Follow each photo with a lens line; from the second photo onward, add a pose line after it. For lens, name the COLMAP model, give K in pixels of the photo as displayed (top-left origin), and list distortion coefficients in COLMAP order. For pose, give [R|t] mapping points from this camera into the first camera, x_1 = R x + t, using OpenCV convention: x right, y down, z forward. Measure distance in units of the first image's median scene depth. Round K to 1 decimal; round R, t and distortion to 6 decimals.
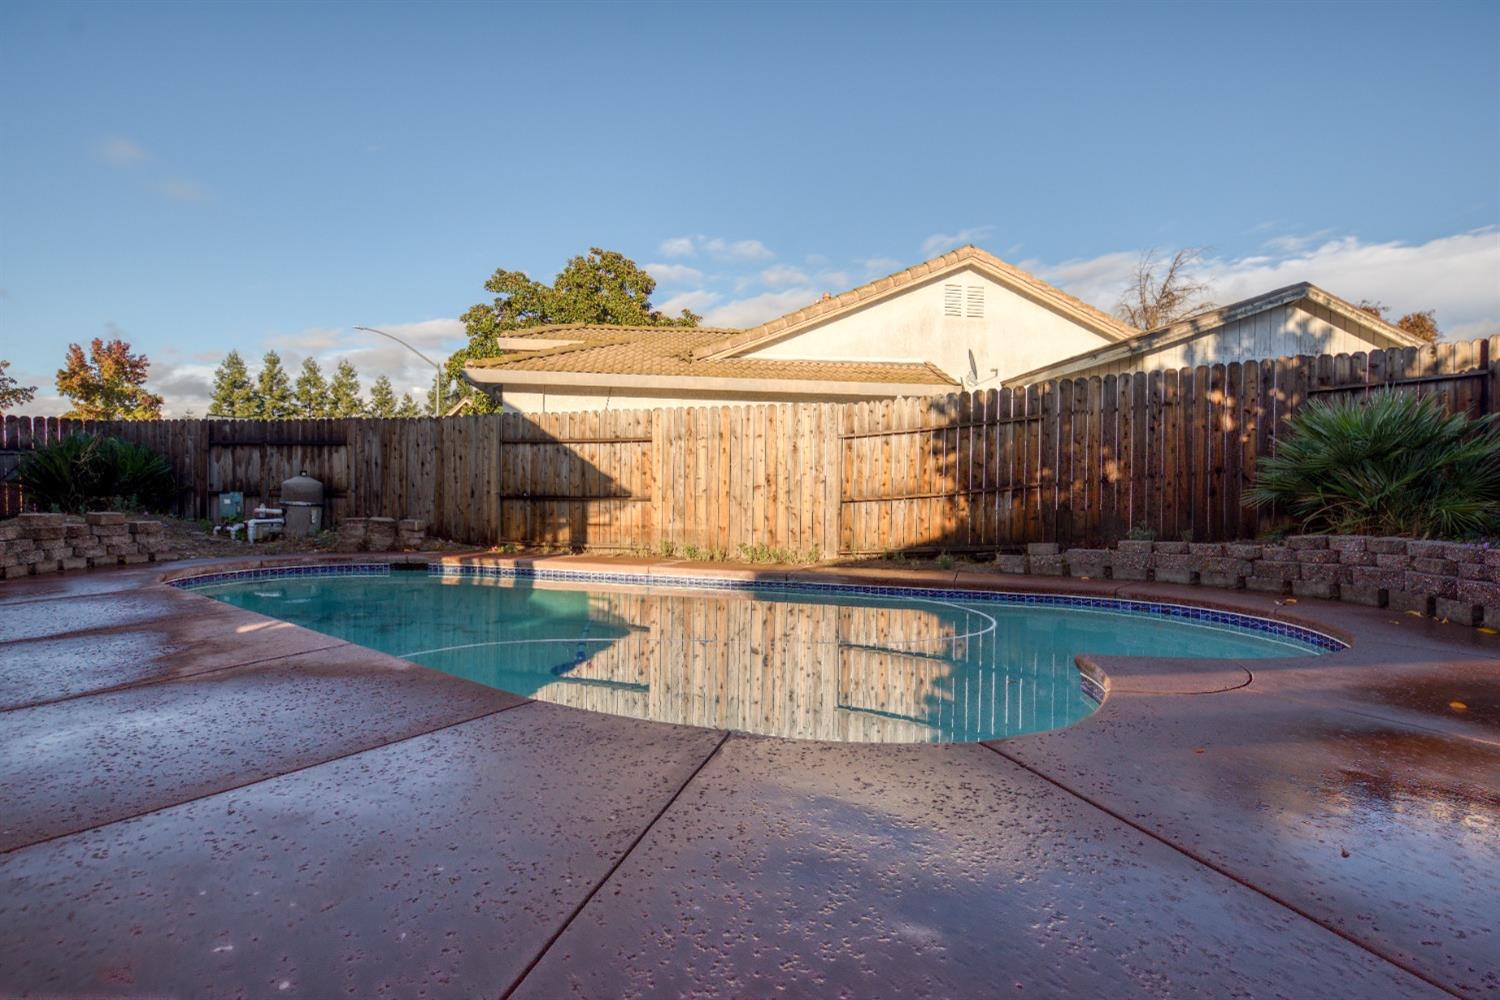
lens RADIAL K [[735.8, 0, 750.2], [0, 735.8, 497.3], [0, 0, 1]] dist [0.003217, 0.000041]
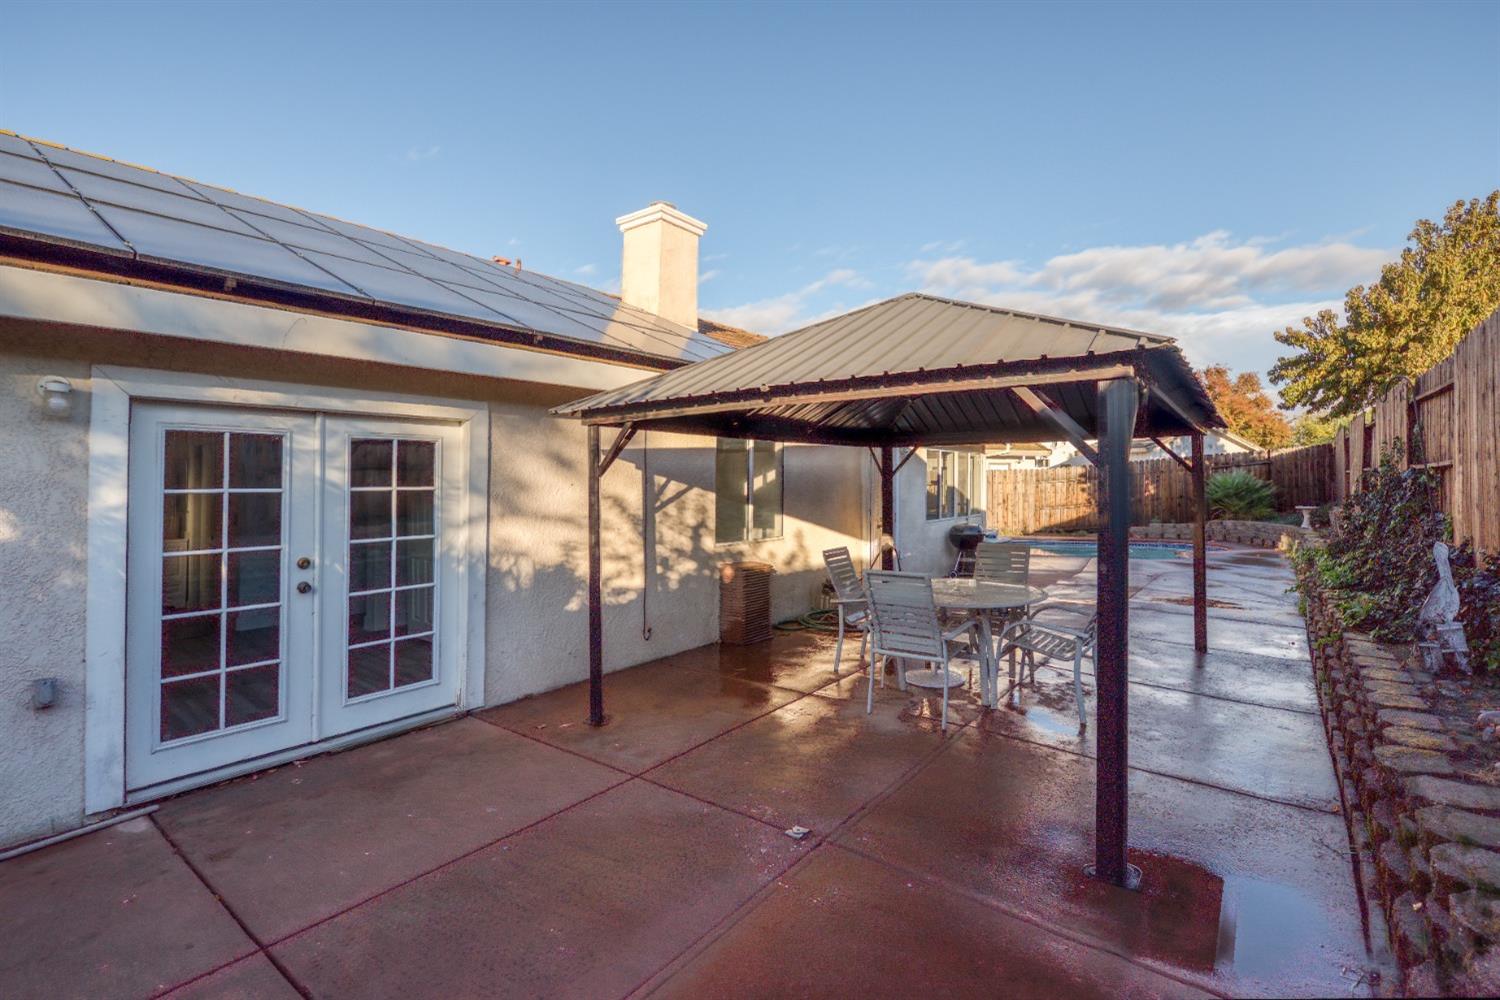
lens RADIAL K [[687.9, 0, 752.2], [0, 687.9, 485.0], [0, 0, 1]] dist [-0.000522, 0.000003]
pose [[0.994453, -0.009726, 0.104730, -1.347610], [0.010642, 0.999910, -0.008182, -0.086426], [-0.104641, 0.009252, 0.994467, -1.516744]]
